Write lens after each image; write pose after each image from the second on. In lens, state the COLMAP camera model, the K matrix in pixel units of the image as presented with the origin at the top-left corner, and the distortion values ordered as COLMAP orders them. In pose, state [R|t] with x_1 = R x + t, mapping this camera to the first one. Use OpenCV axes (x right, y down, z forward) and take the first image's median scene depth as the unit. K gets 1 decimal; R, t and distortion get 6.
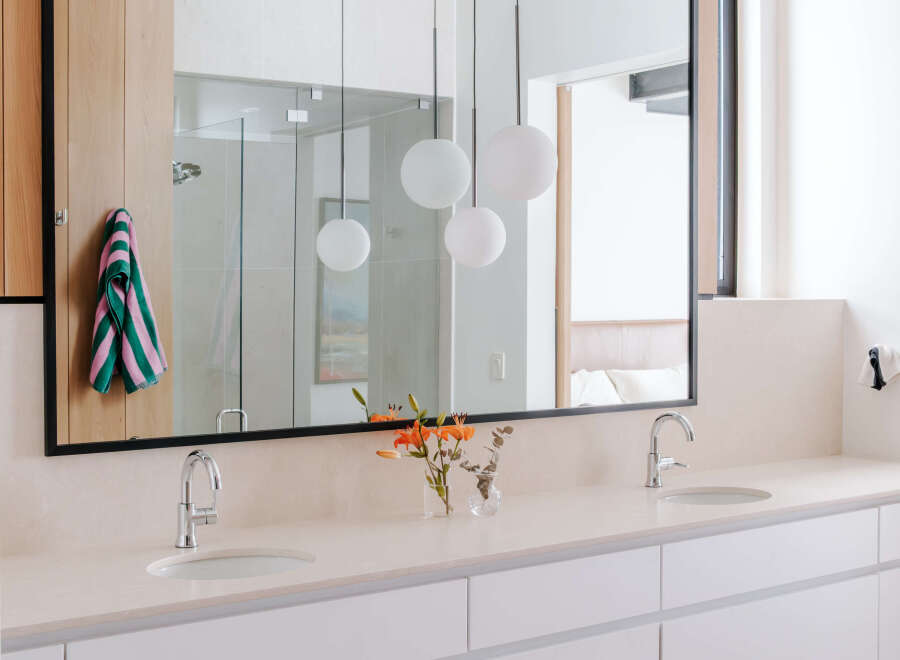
lens RADIAL K [[1247.7, 0, 450.0], [0, 1247.7, 330.0], [0, 0, 1]] dist [-0.021955, 0.026055]
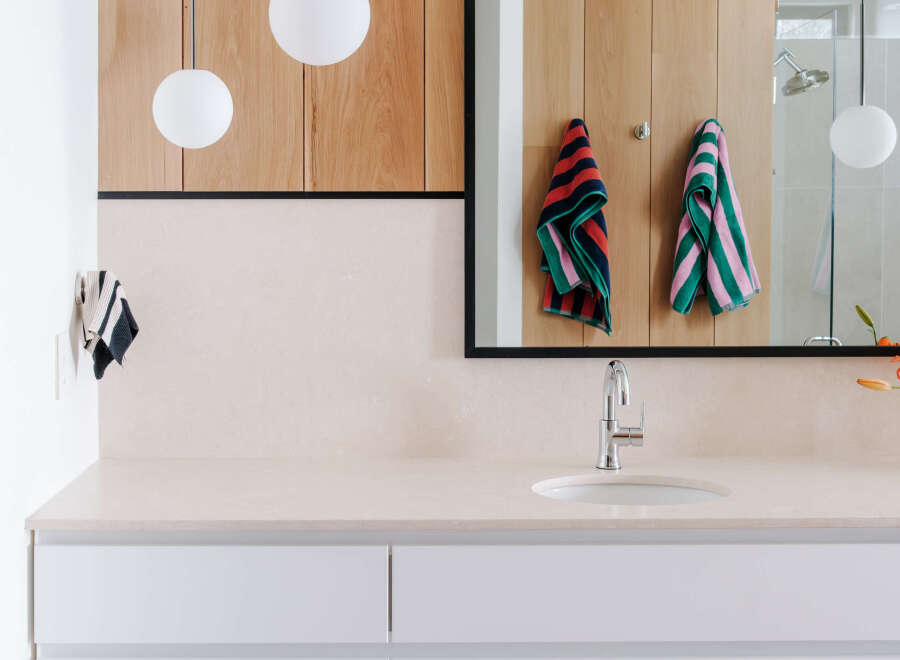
lens RADIAL K [[1247.7, 0, 450.0], [0, 1247.7, 330.0], [0, 0, 1]] dist [-0.021955, 0.026055]
pose [[0.818484, 0.038610, -0.573231, 0.223952], [-0.011954, 0.998668, 0.050196, 0.031610], [0.574405, -0.034232, 0.817855, 0.208877]]
